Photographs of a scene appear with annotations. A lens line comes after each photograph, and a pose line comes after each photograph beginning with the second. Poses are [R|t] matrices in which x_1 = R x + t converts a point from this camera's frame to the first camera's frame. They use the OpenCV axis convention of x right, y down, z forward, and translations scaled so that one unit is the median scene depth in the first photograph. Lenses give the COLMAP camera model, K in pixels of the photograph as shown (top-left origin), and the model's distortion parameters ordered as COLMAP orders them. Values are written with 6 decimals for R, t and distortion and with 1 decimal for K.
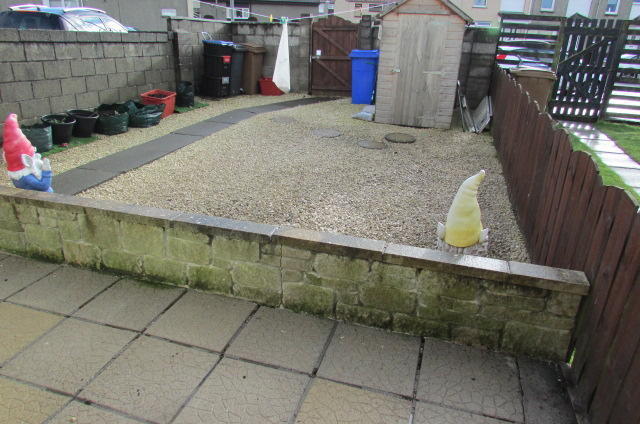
lens RADIAL K [[455.0, 0, 320.0], [0, 455.0, 212.0], [0, 0, 1]] dist [-0.032758, 0.008728]
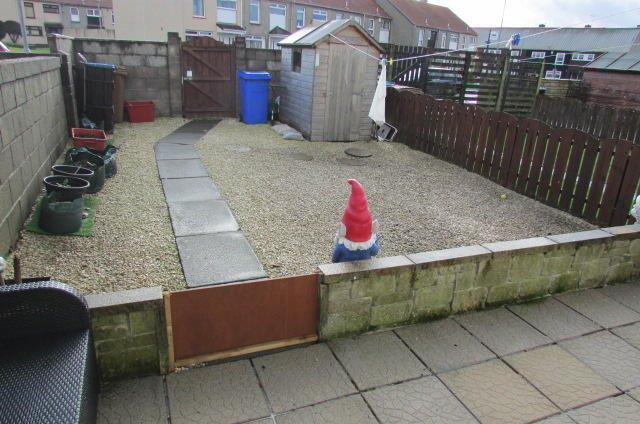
lens RADIAL K [[455.0, 0, 320.0], [0, 455.0, 212.0], [0, 0, 1]] dist [-0.032758, 0.008728]
pose [[0.790602, -0.190658, 0.581892, -0.436530], [0.195544, 0.979144, 0.055137, -0.073954], [-0.580269, 0.070194, 0.811395, 0.103873]]
